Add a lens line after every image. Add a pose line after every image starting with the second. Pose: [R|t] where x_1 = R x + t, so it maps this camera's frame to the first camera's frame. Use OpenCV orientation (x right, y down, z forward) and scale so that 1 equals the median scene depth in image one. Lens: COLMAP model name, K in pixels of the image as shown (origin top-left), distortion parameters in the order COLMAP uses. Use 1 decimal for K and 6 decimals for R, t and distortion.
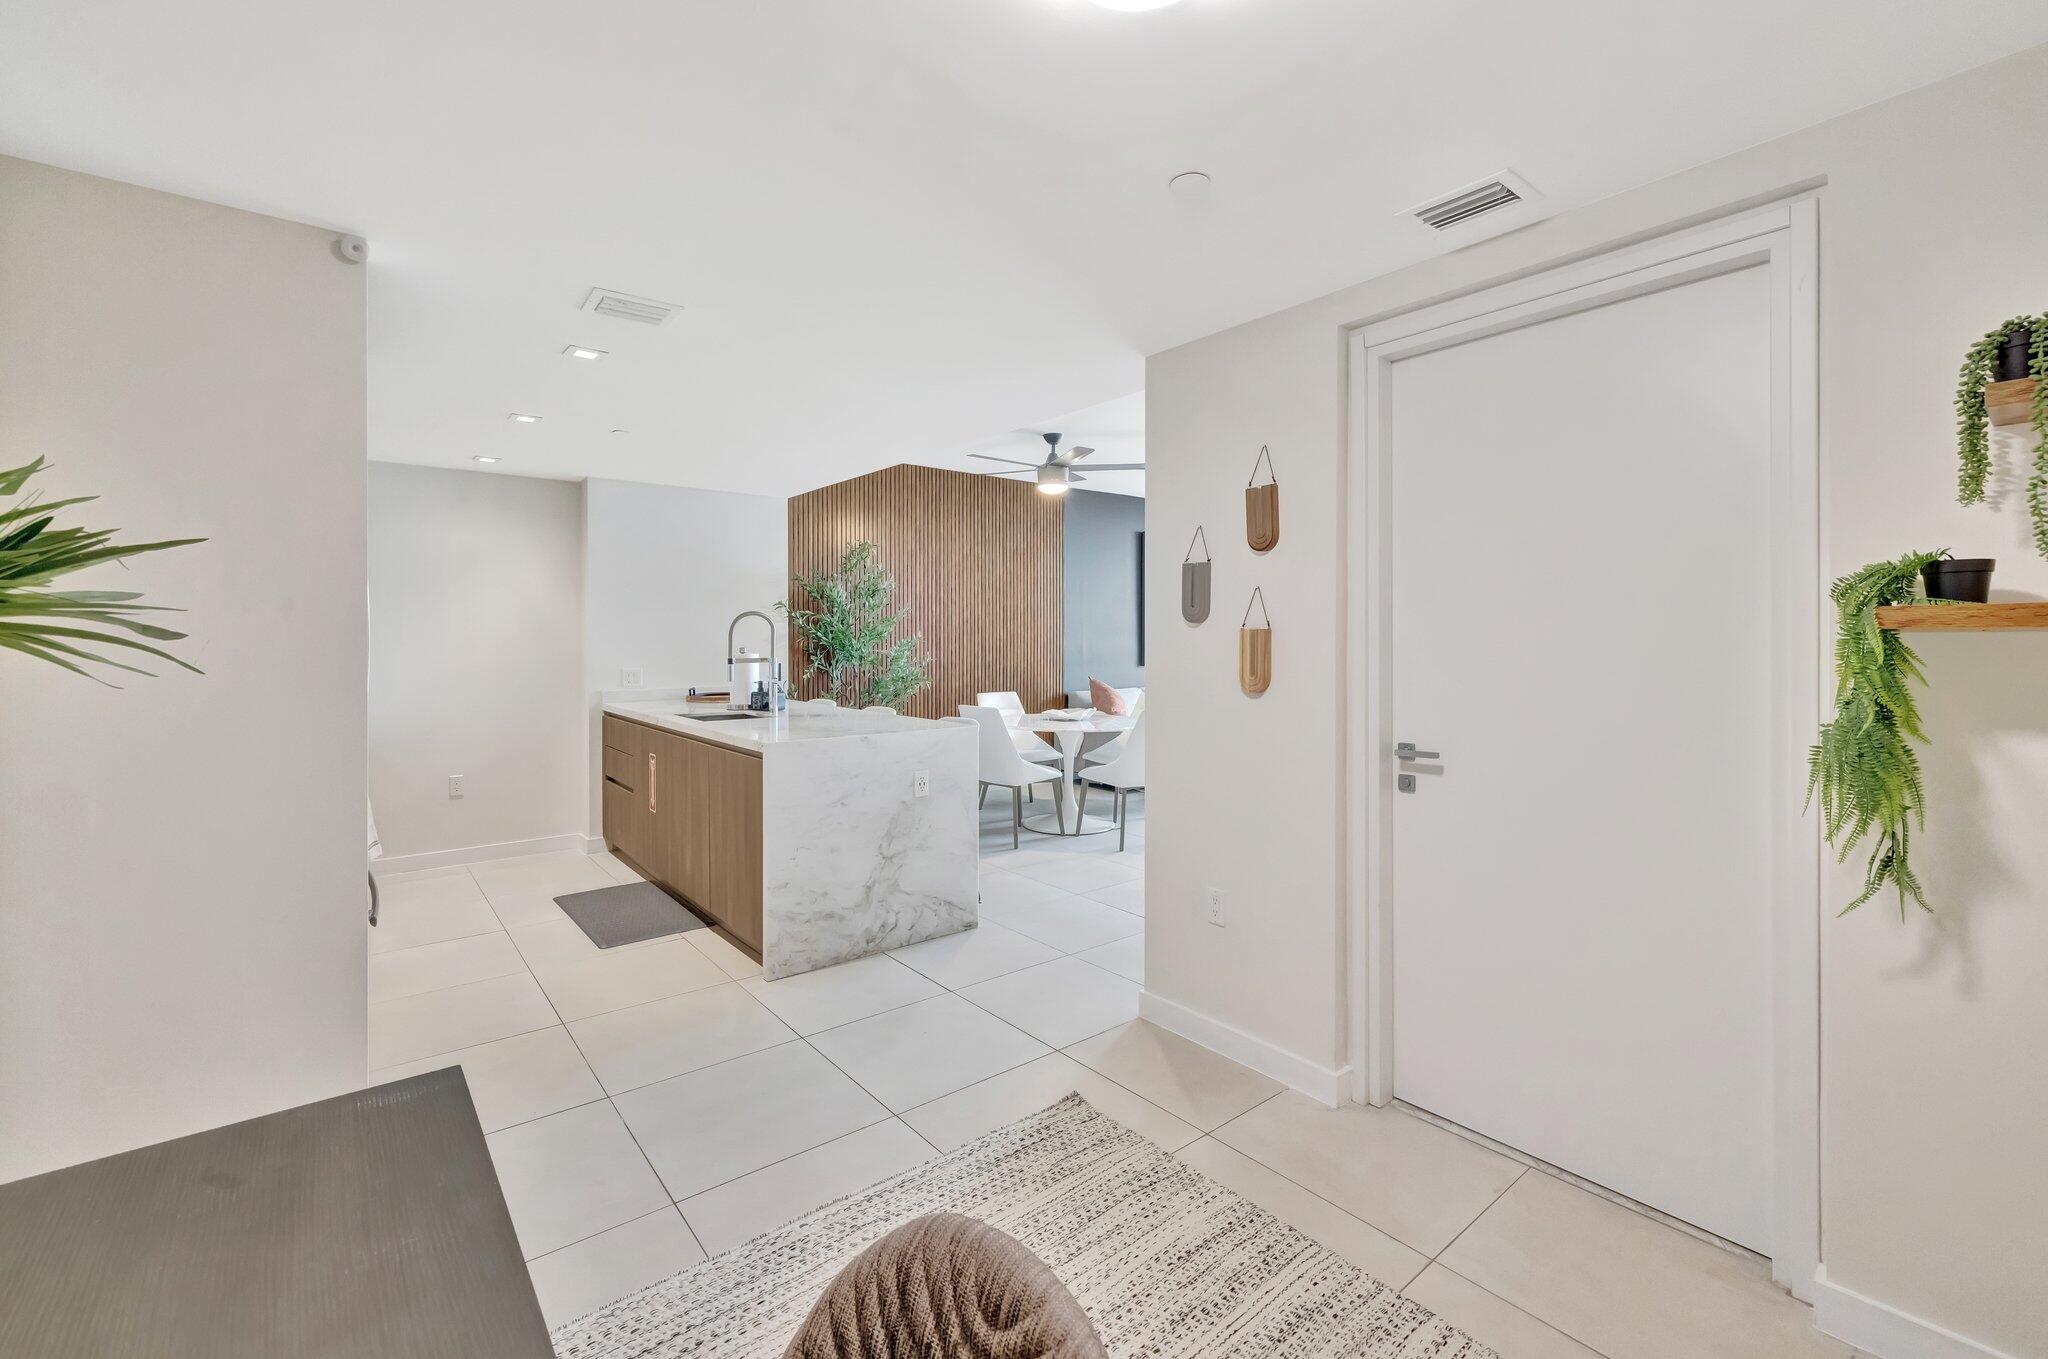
lens RADIAL K [[864.4, 0, 1017.0], [0, 864.4, 644.0], [0, 0, 1]] dist [-0.000494, -0.000179]
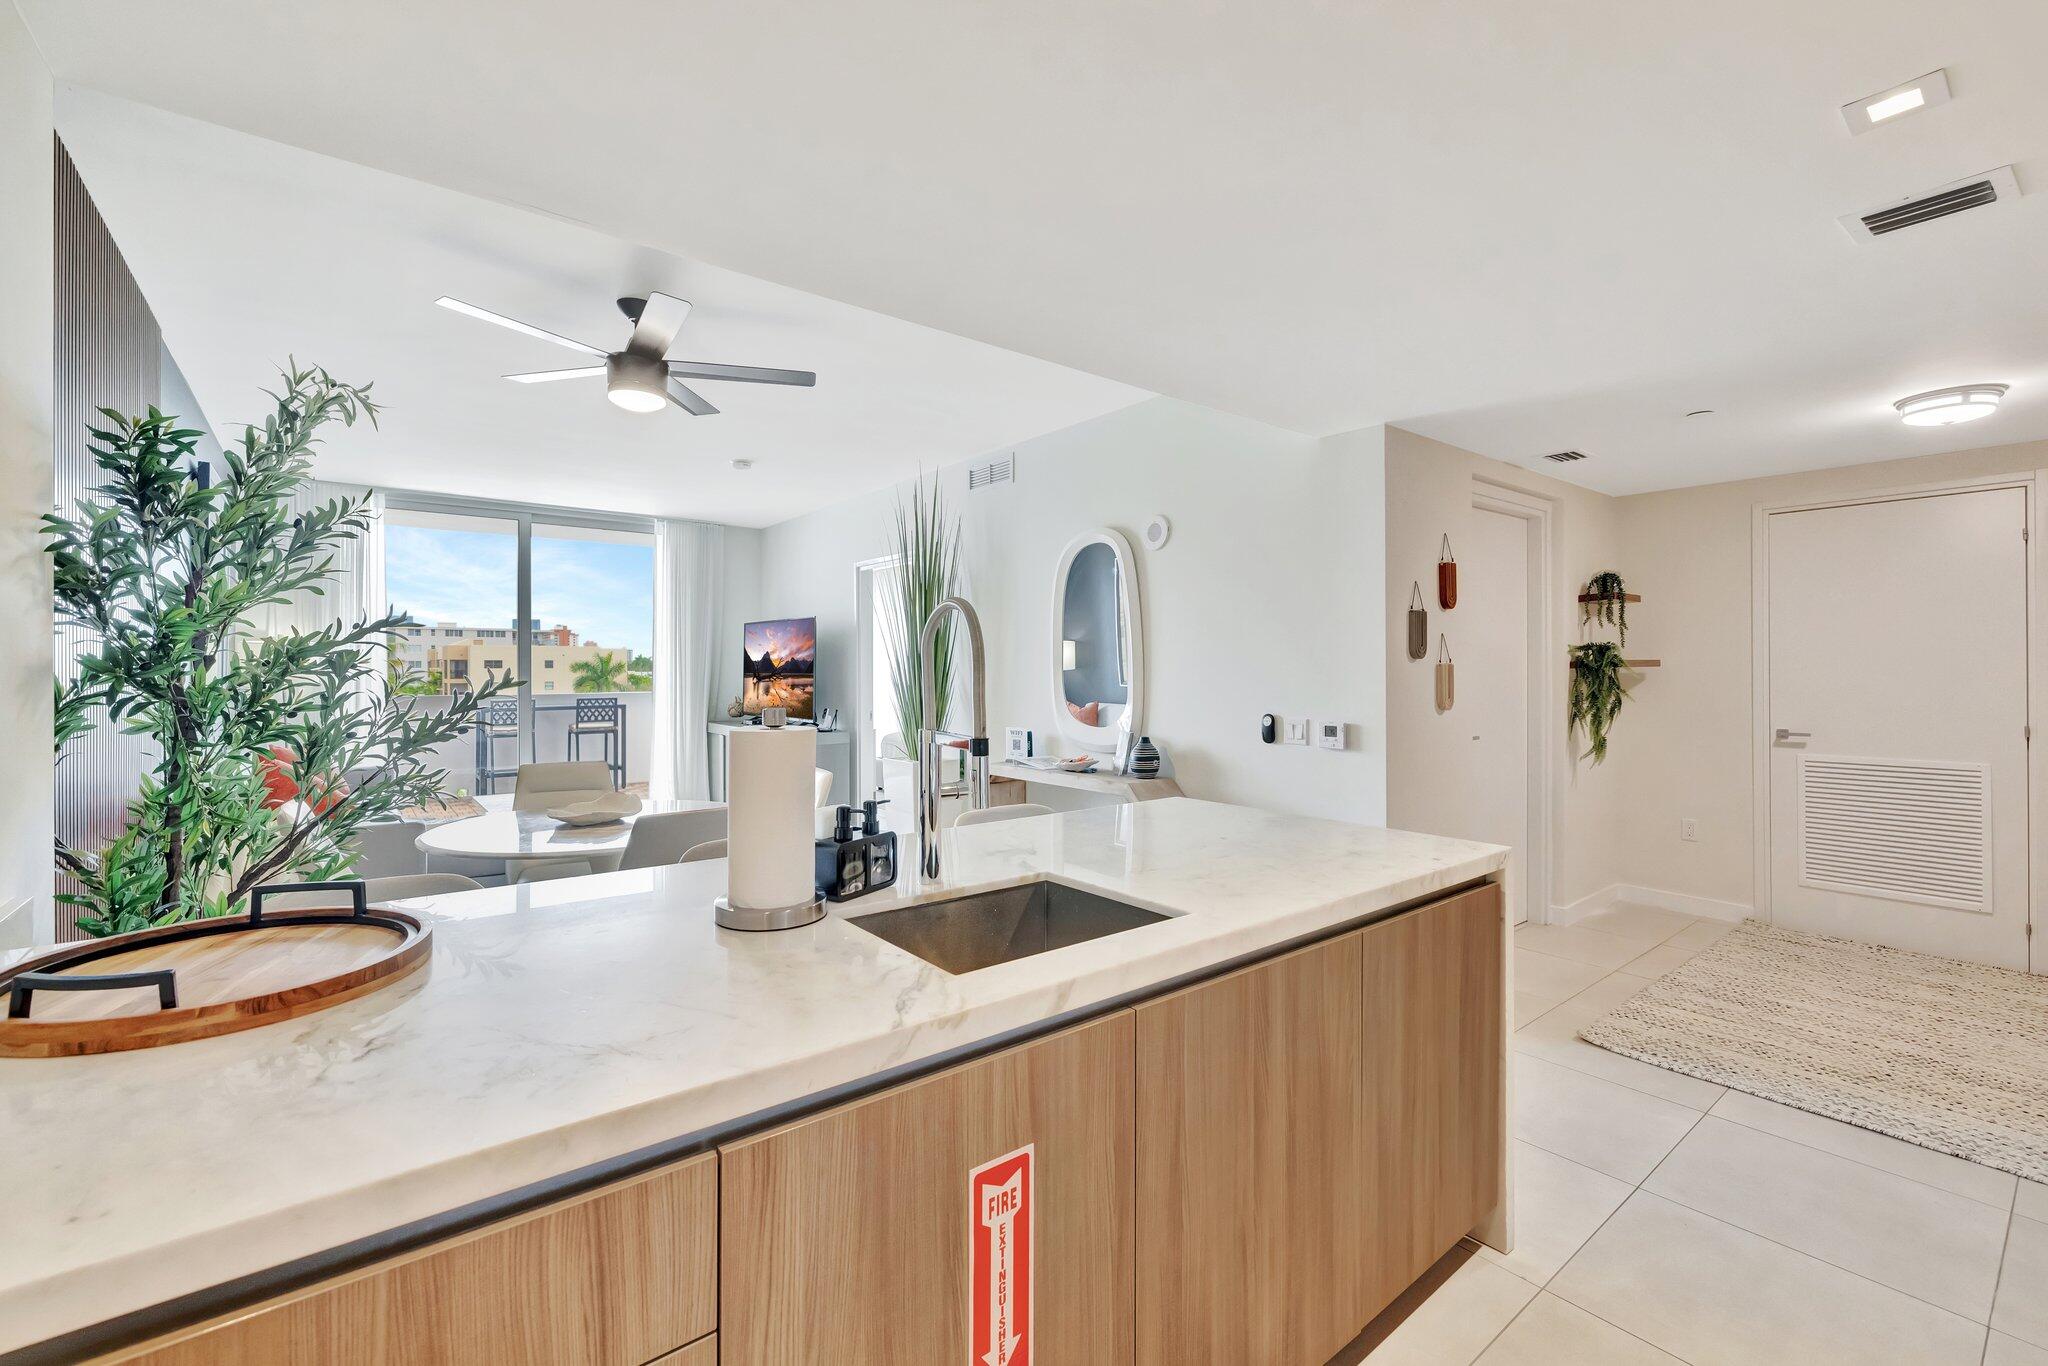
lens RADIAL K [[862.2, 0, 1005.0], [0, 862.2, 666.5], [0, 0, 1]] dist [0.001571, -0.000237]
pose [[0.021465, 0.004207, 0.999761, -0.505512], [0.010438, 0.999936, -0.004431, -0.006247], [-0.999715, 0.010530, 0.021419, 0.753900]]
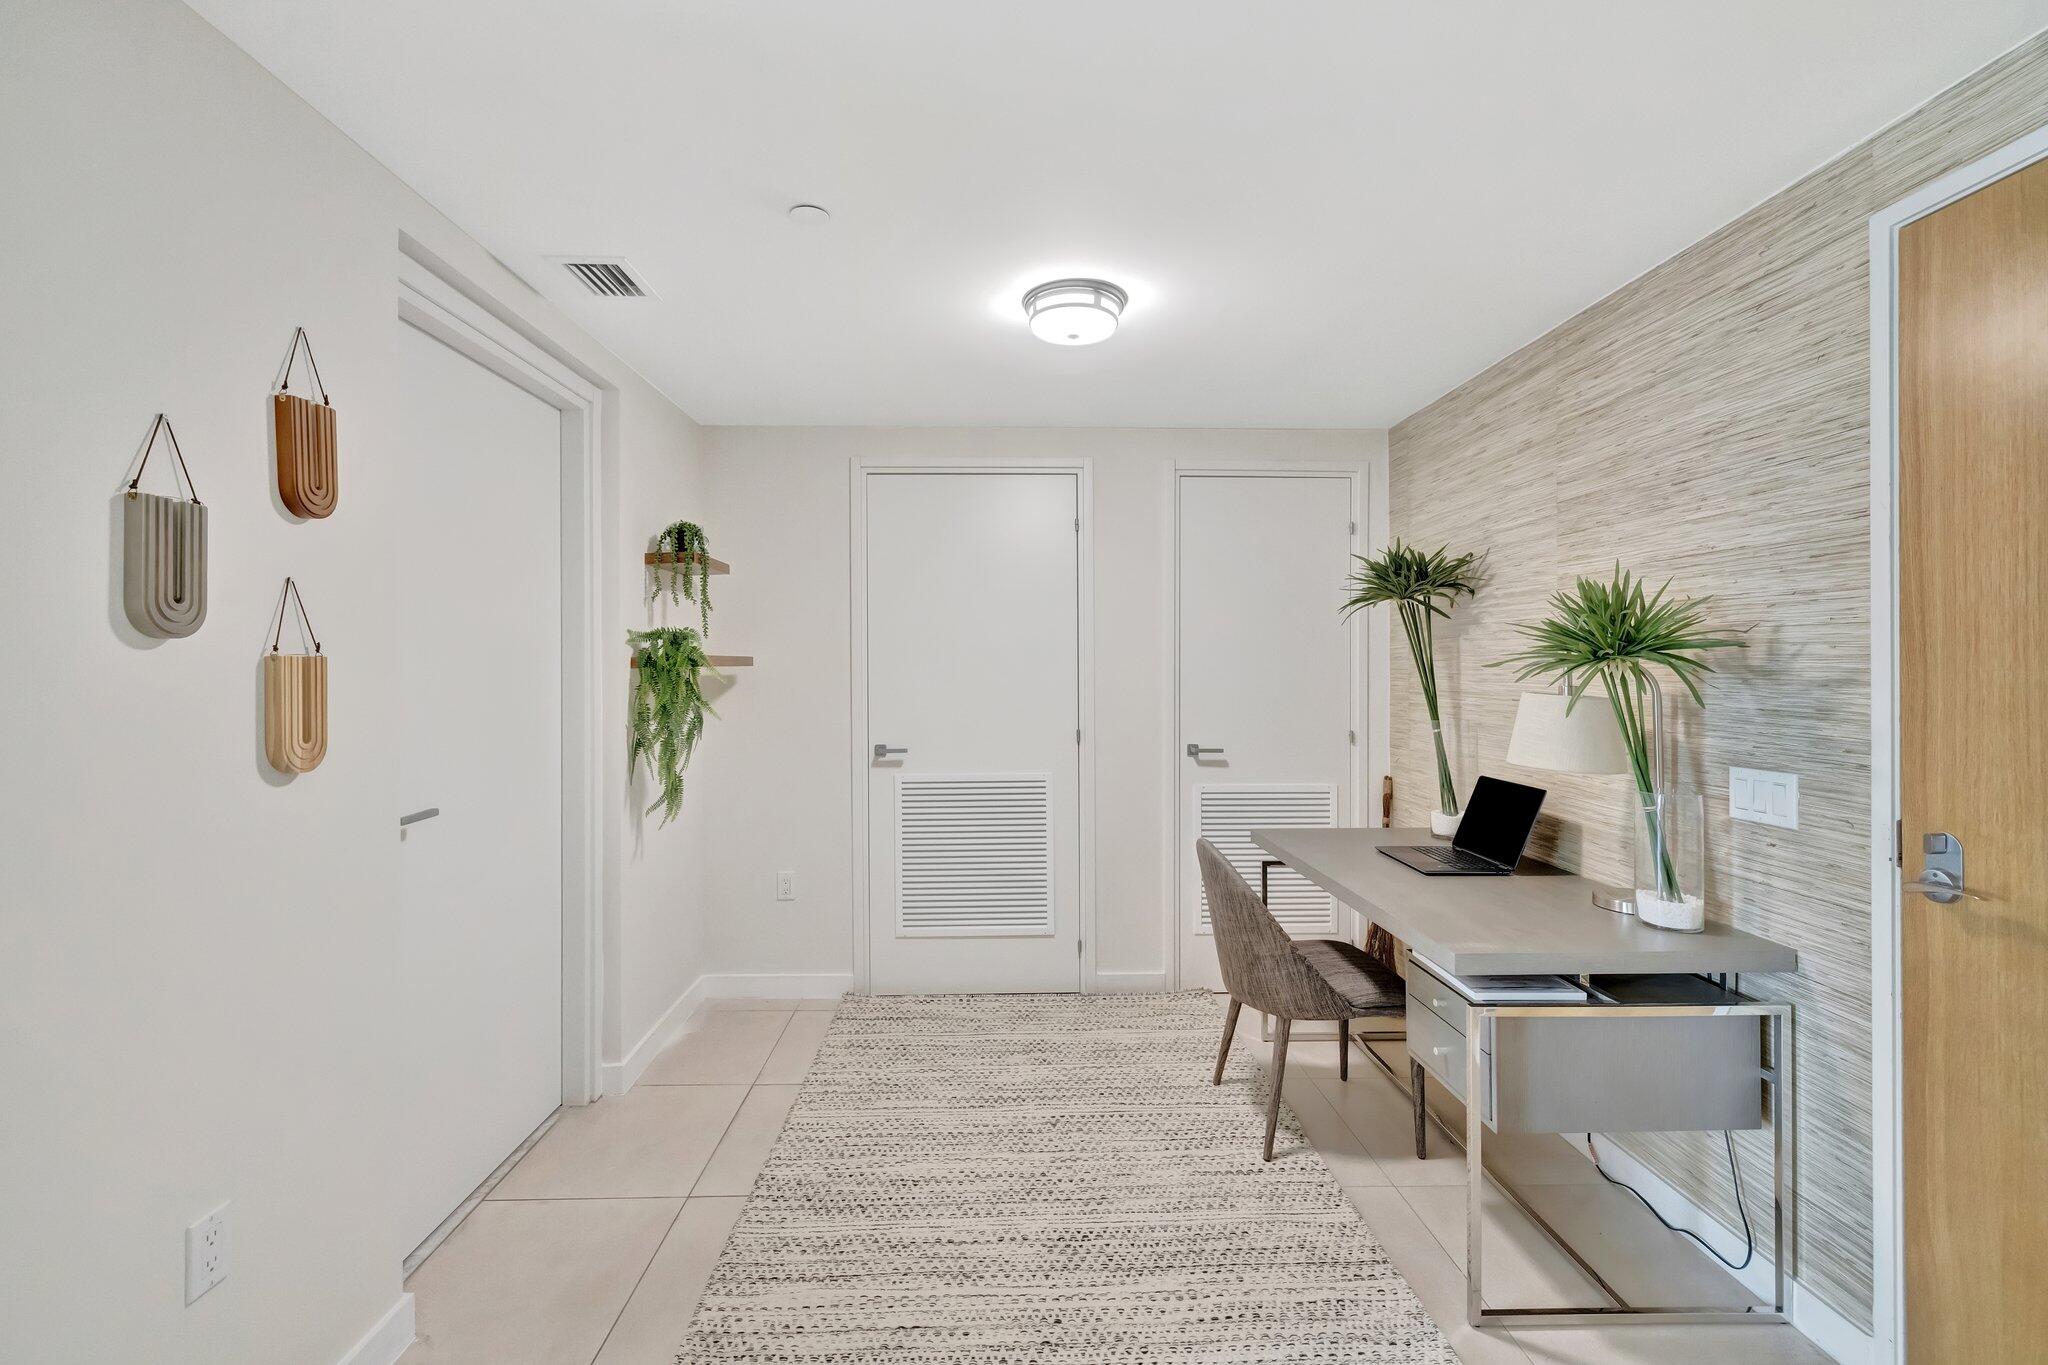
lens RADIAL K [[876.6, 0, 1022.4], [0, 876.6, 673.8], [0, 0, 1]] dist [-0.000595, -0.000121]
pose [[-0.798912, 0.000664, 0.601448, -0.189454], [0.009876, 0.999879, 0.012015, -0.003423], [-0.601367, 0.015538, -0.798822, 0.523546]]
